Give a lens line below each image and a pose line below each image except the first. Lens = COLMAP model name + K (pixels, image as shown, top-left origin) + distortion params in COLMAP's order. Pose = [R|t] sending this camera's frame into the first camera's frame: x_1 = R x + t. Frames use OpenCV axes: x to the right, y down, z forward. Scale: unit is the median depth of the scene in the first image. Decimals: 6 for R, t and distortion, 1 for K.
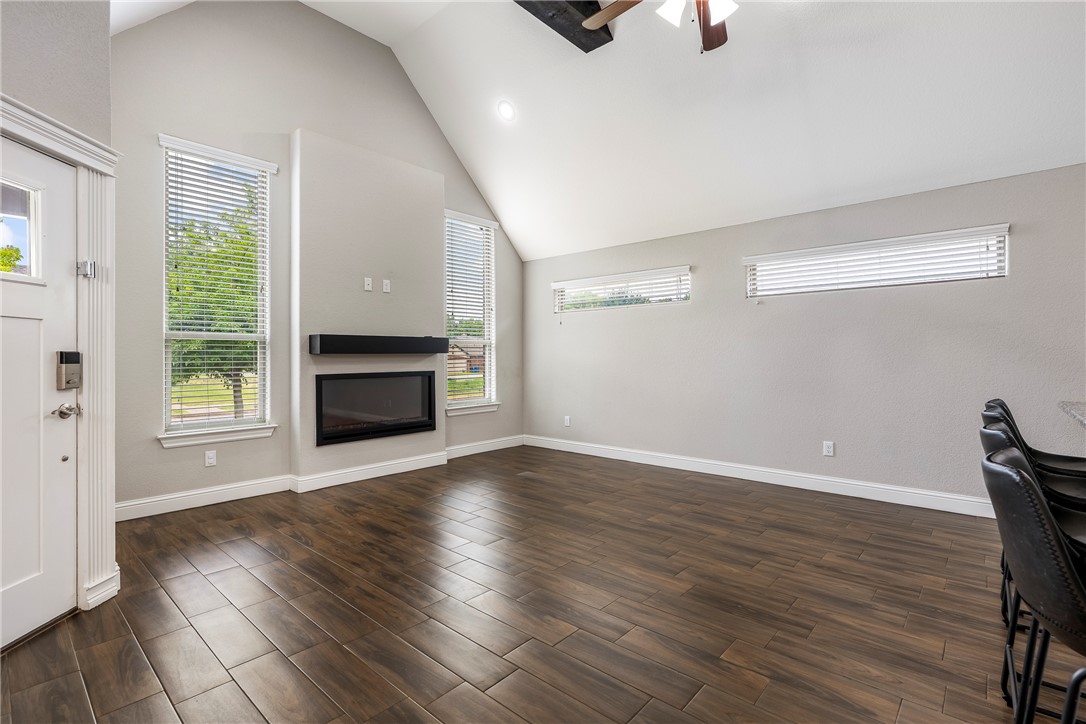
lens RADIAL K [[505.2, 0, 541.8], [0, 505.2, 357.2], [0, 0, 1]] dist [-0.001247, -0.000139]
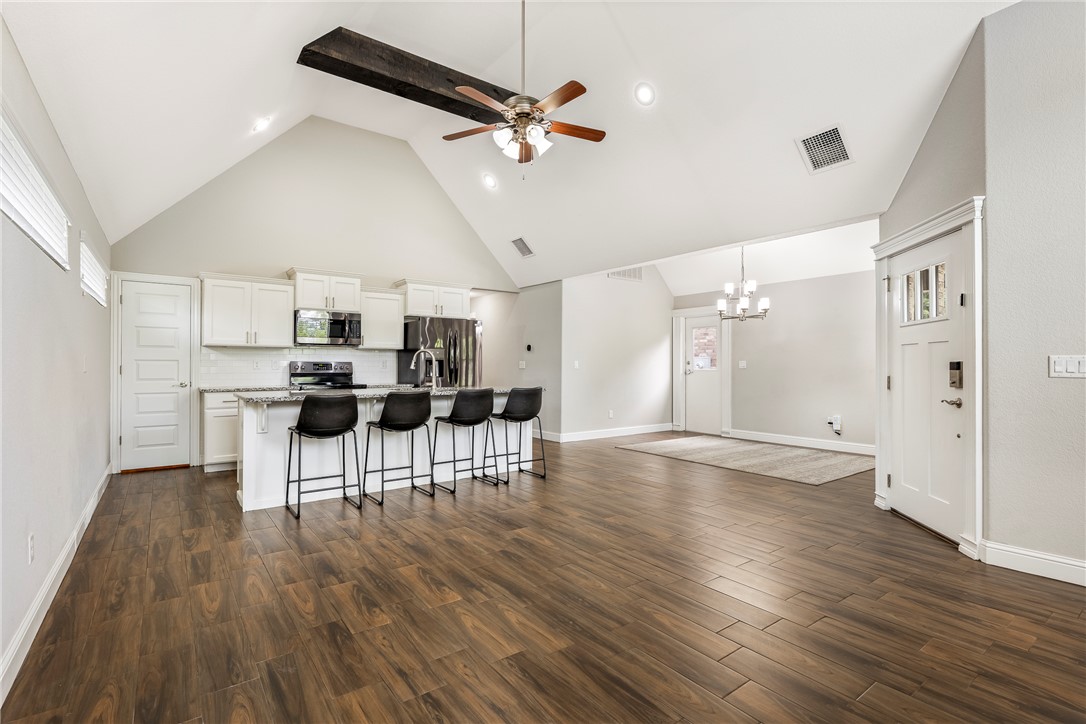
lens RADIAL K [[509.6, 0, 540.0], [0, 509.6, 360.4], [0, 0, 1]] dist [-0.000856, -0.000033]
pose [[-0.980140, 0.004156, 0.198264, -0.040322], [0.001773, 0.999924, -0.012194, 0.000730], [-0.198300, -0.011601, -0.980073, 1.725476]]
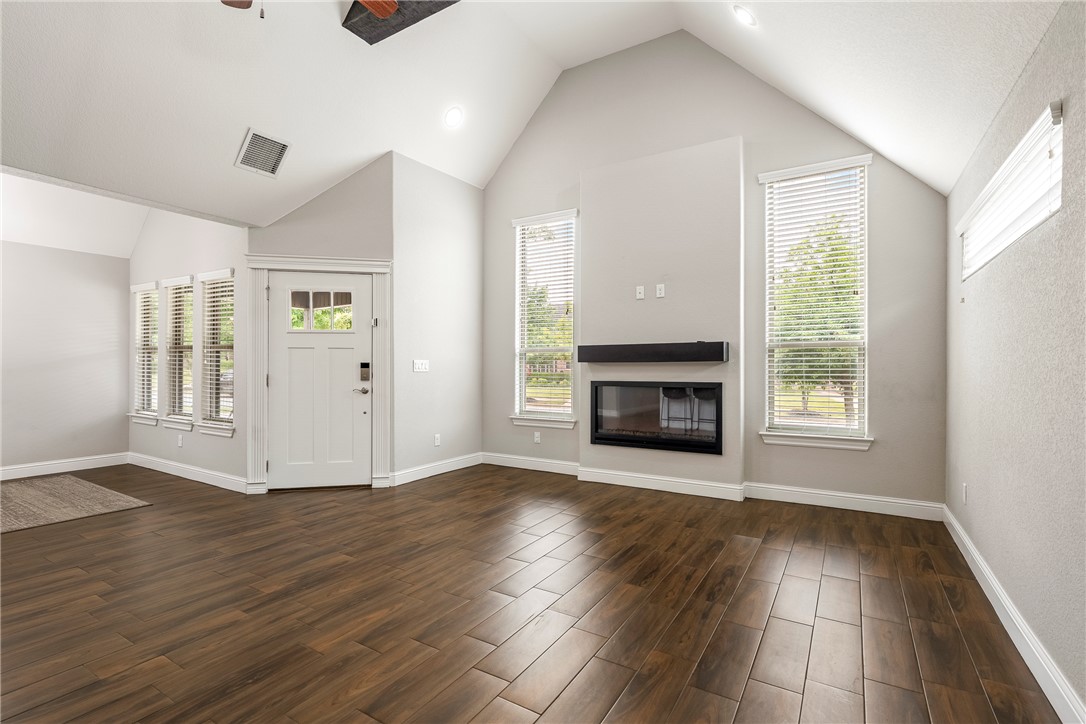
lens RADIAL K [[503.3, 0, 540.5], [0, 503.3, 365.7], [0, 0, 1]] dist [-0.000412, 0.000055]
pose [[0.178126, 0.004268, -0.983998, 0.836561], [-0.001735, 0.999990, 0.004024, -0.004882], [0.984006, 0.000990, 0.178132, 0.876267]]
